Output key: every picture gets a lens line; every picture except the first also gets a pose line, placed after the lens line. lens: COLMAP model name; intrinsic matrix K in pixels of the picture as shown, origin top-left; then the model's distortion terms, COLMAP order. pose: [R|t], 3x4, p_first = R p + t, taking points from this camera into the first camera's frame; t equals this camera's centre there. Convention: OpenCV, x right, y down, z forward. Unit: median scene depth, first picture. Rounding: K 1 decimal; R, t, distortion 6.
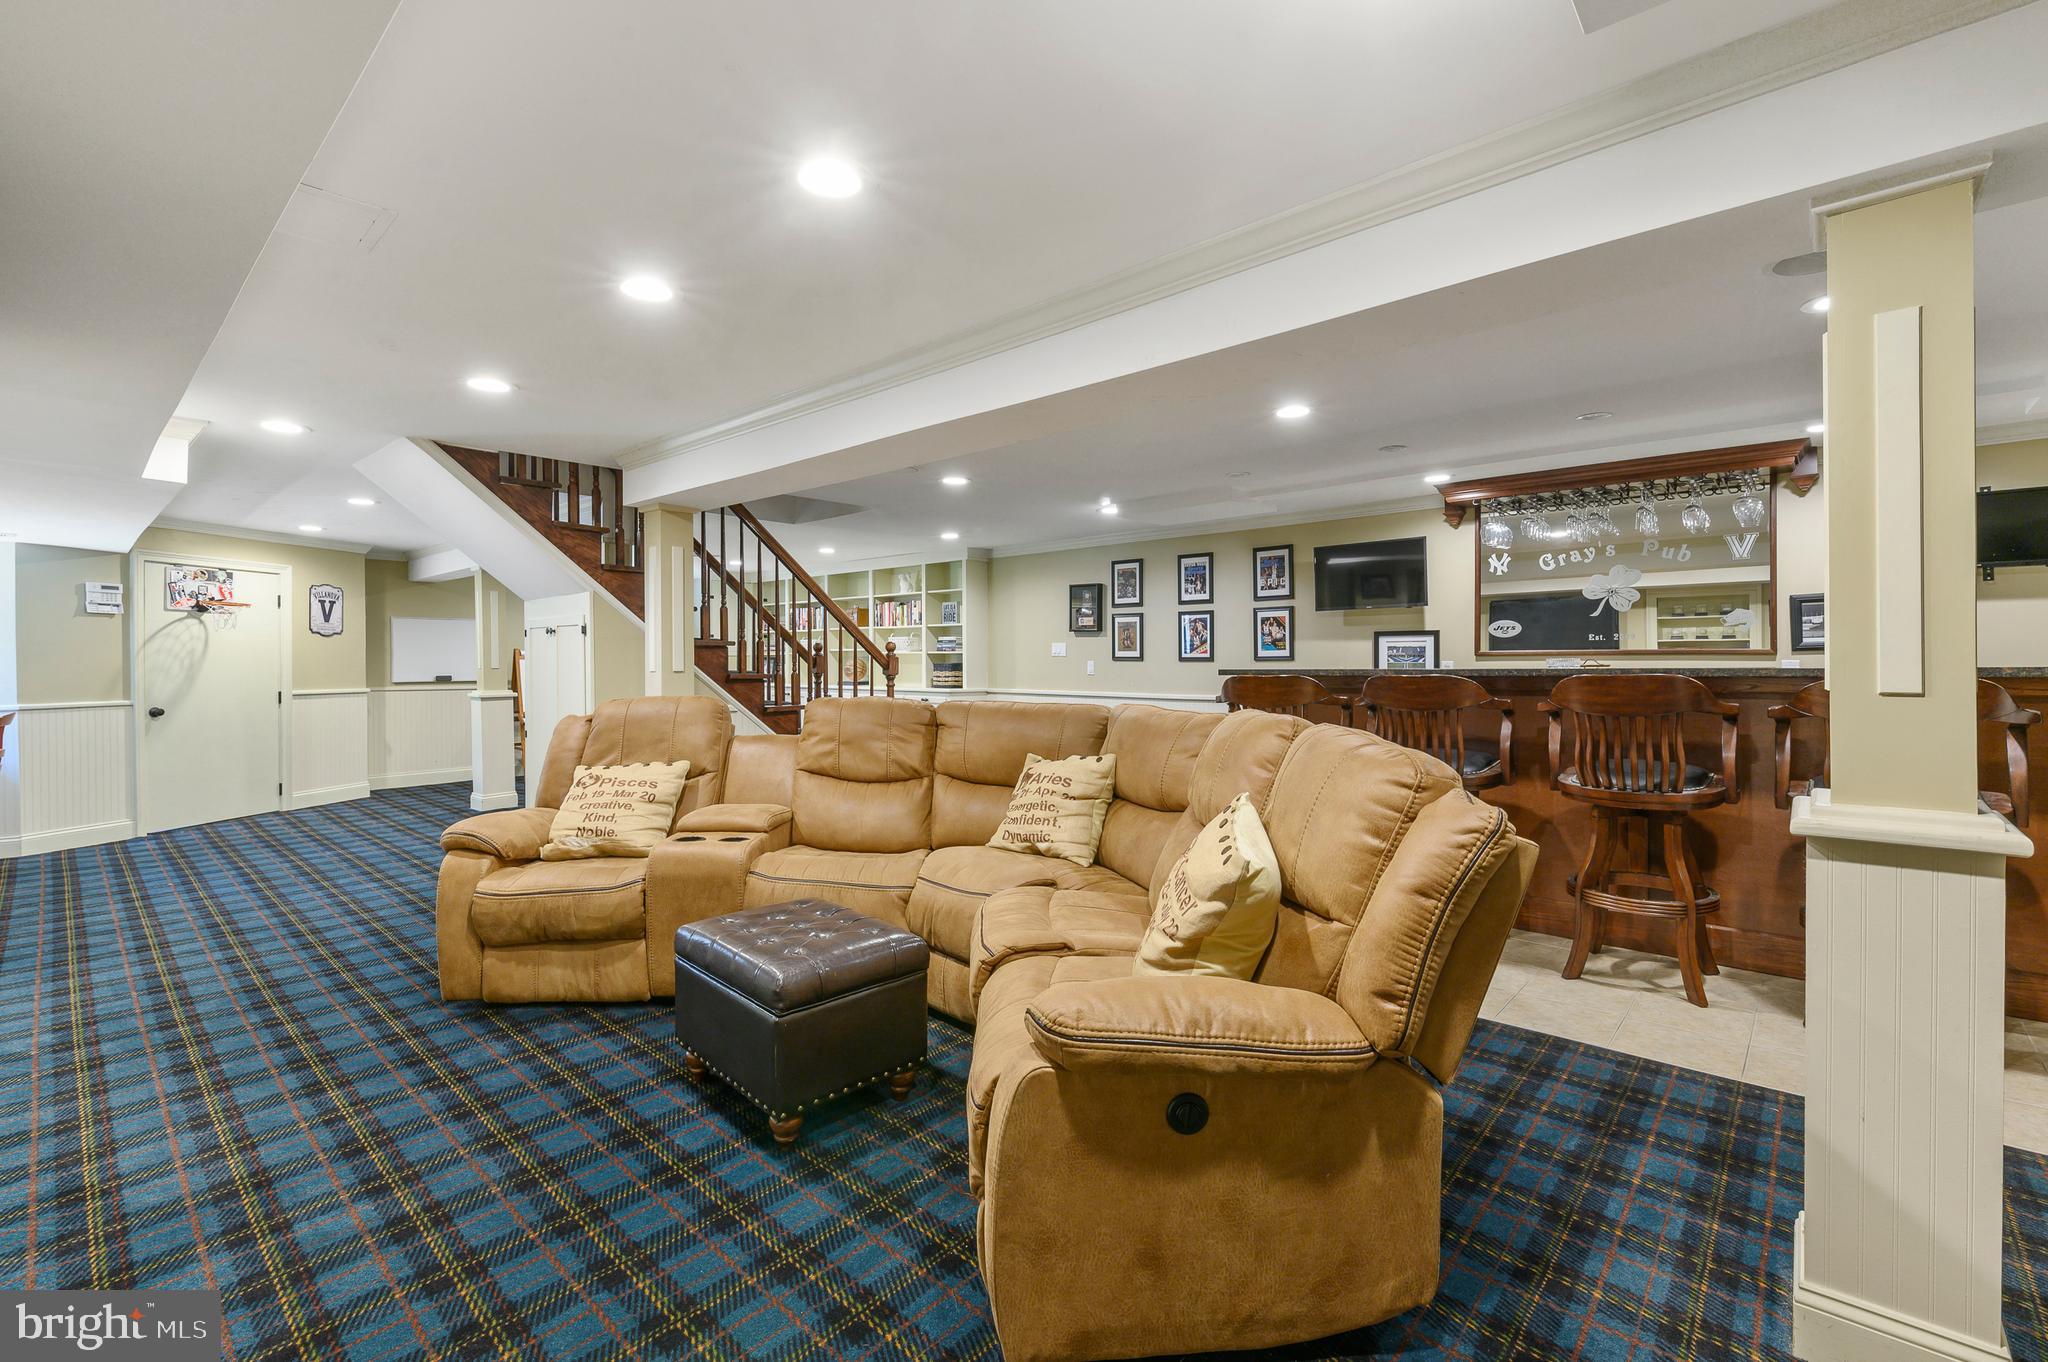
lens RADIAL K [[891.3, 0, 1040.0], [0, 891.3, 662.1], [0, 0, 1]] dist [0.007702, -0.000197]
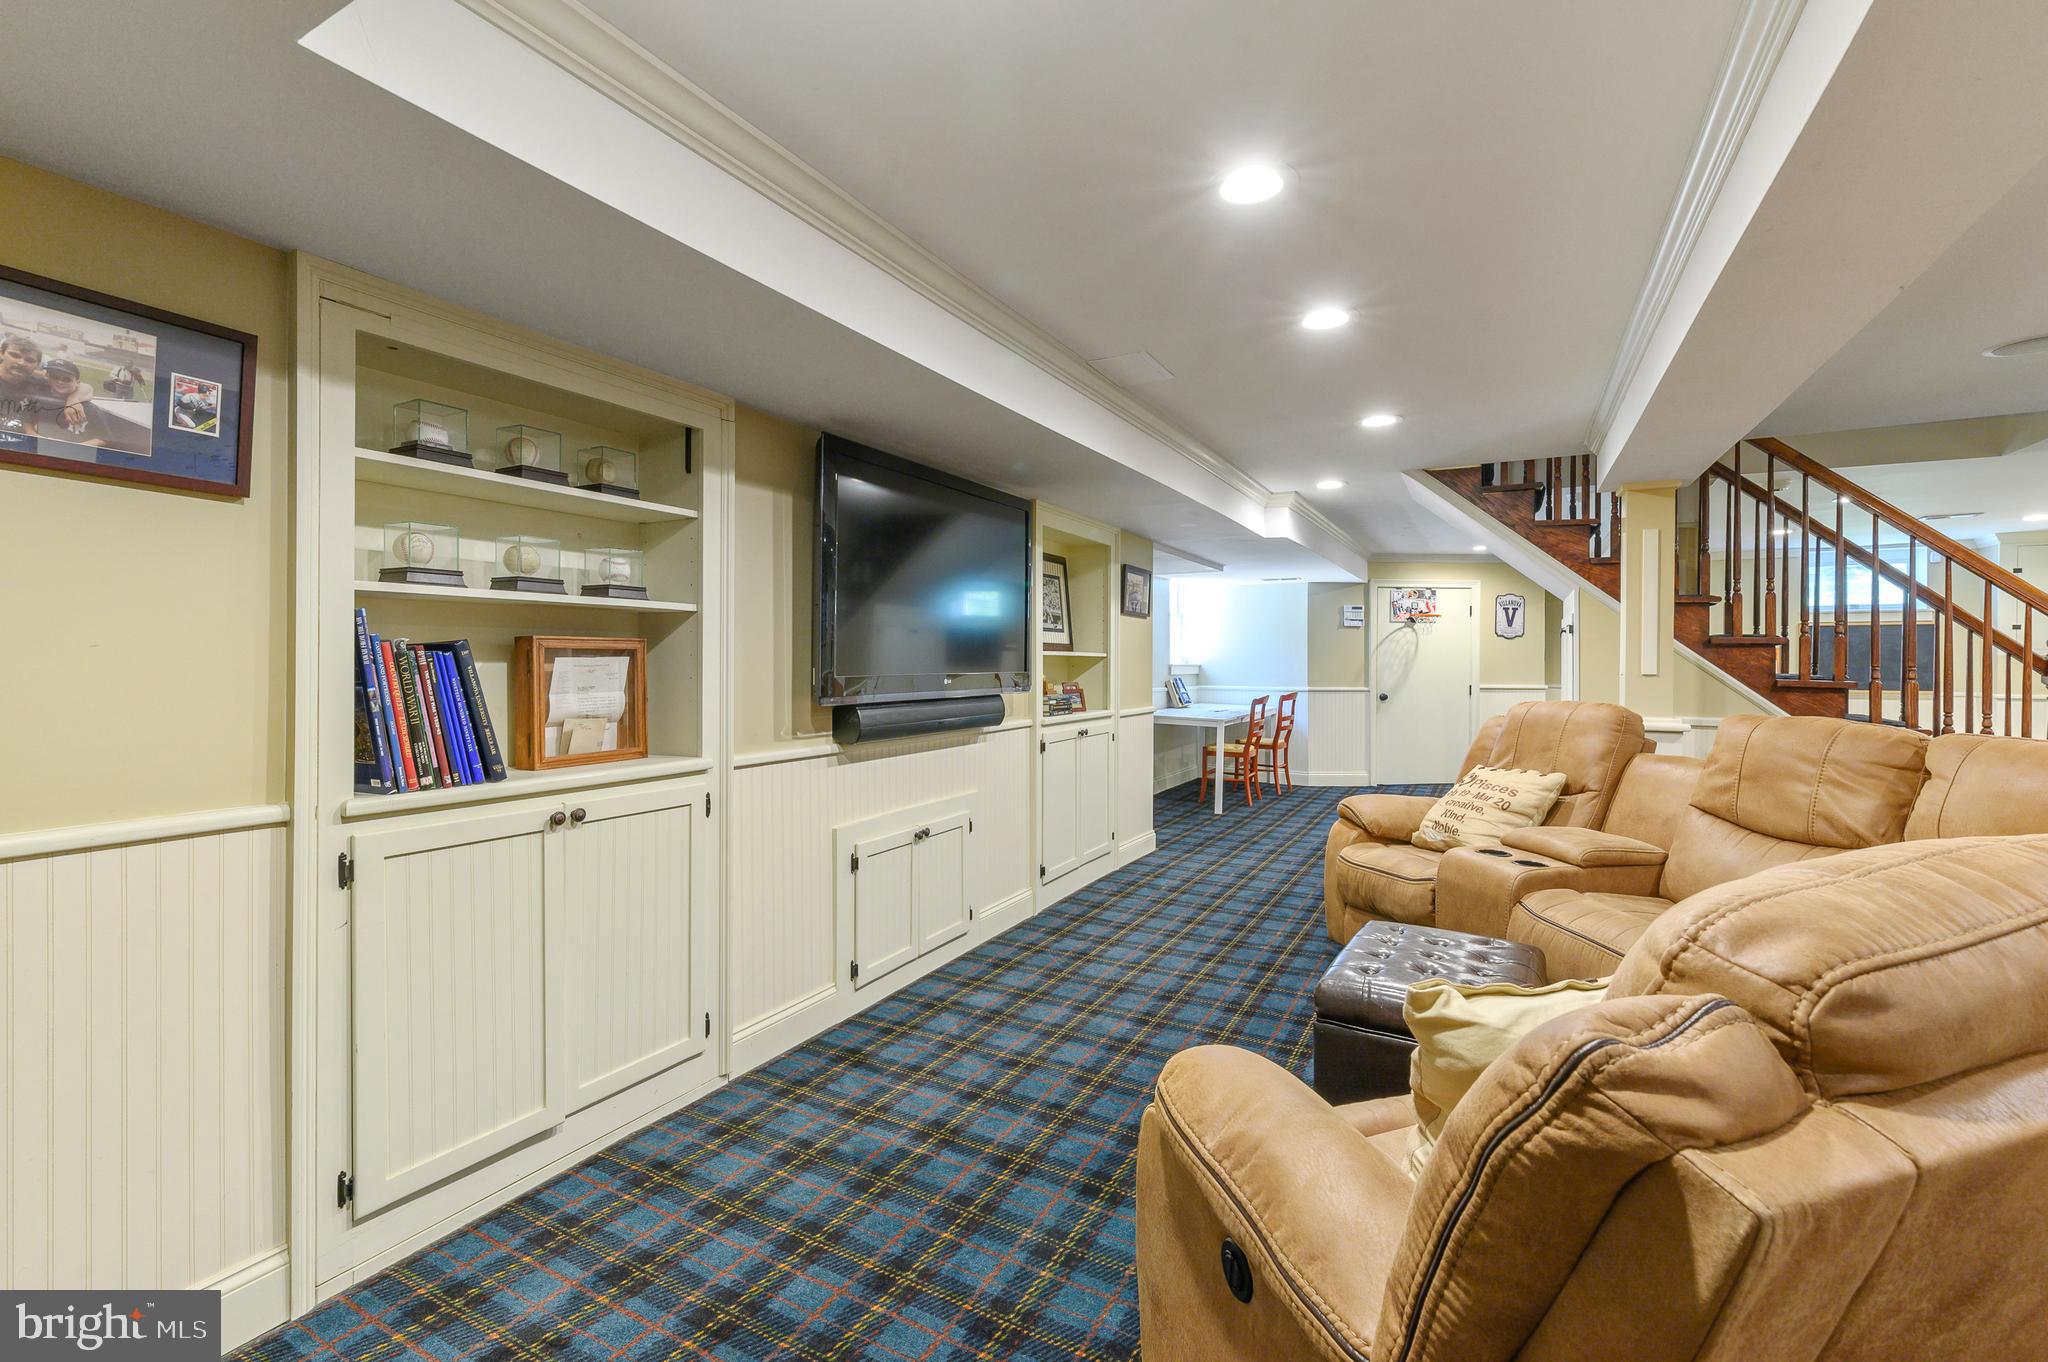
lens RADIAL K [[891.3, 0, 1037.3], [0, 891.3, 671.3], [0, 0, 1]] dist [0.007702, -0.000197]
pose [[0.236752, 0.017600, -0.971411, 0.373182], [-0.006575, 0.999842, 0.016513, -0.004200], [0.971548, 0.002477, 0.236831, 0.288178]]
